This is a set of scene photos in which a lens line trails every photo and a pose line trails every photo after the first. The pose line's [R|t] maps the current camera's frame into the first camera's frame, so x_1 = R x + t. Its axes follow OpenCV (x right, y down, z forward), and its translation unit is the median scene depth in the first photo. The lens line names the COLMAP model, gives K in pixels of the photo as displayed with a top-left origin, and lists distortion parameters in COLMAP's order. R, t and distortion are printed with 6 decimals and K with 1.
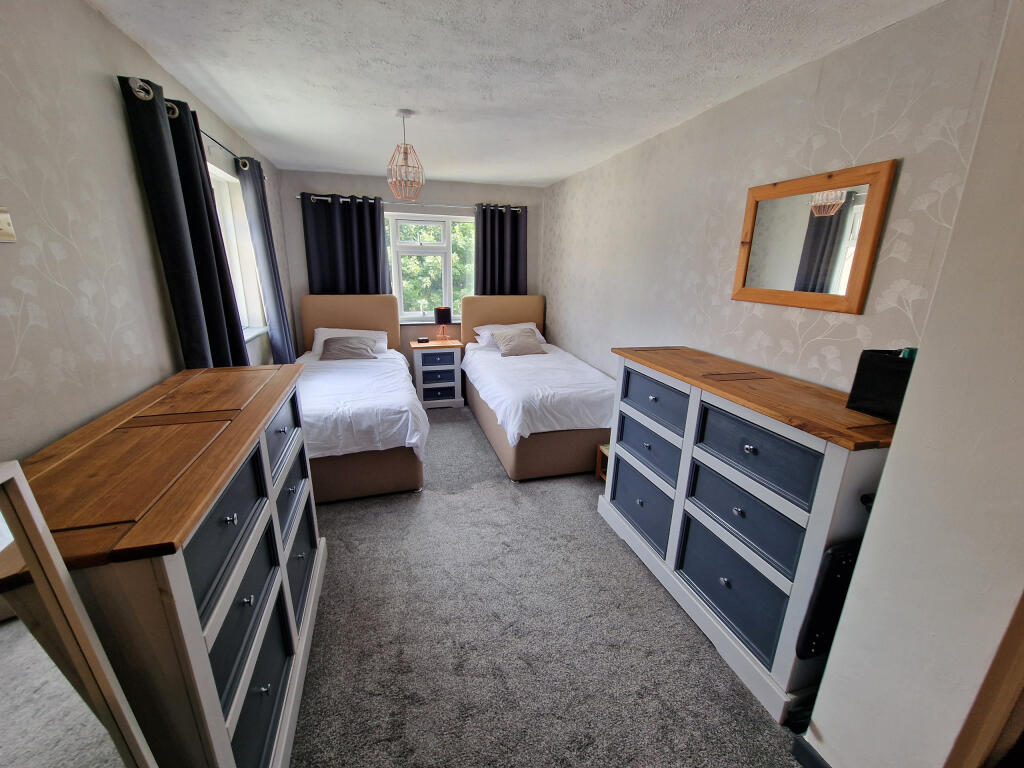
lens RADIAL K [[422.0, 0, 511.4], [0, 422.0, 384.5], [0, 0, 1]] dist [0.003807, 0.001083]
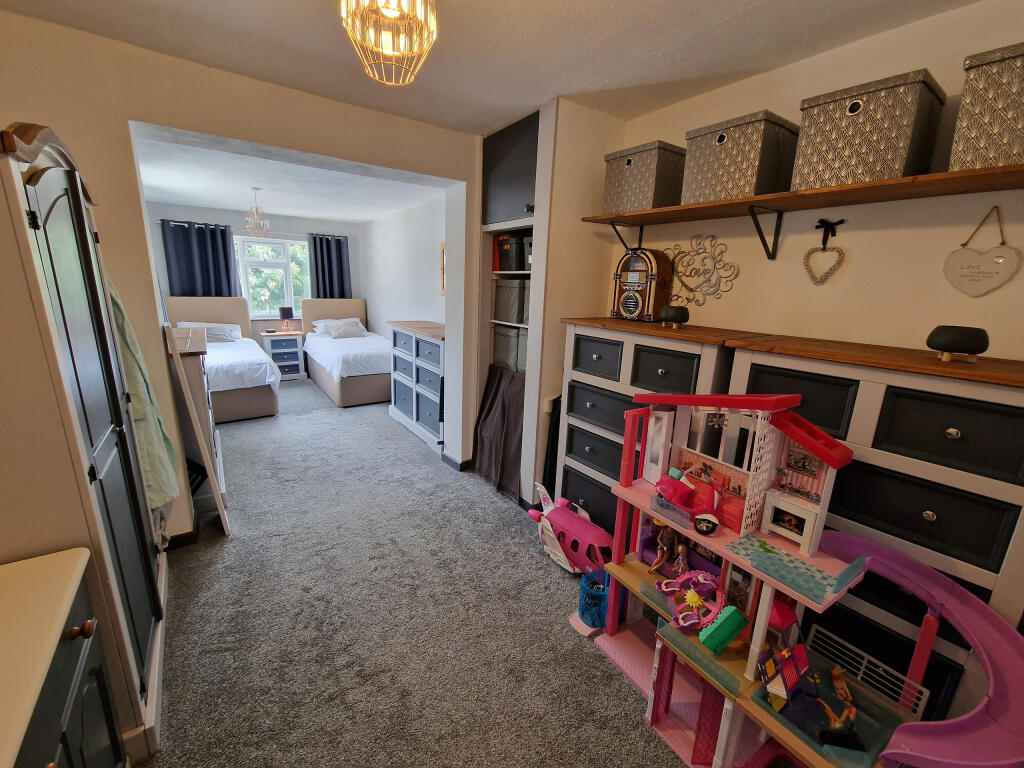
lens RADIAL K [[422.0, 0, 506.9], [0, 422.0, 385.6], [0, 0, 1]] dist [0.003807, 0.001083]
pose [[0.949159, -0.059433, 0.309137, 0.083431], [0.068618, 0.997464, -0.018915, 0.155036], [-0.307228, 0.039166, 0.950830, -0.539279]]
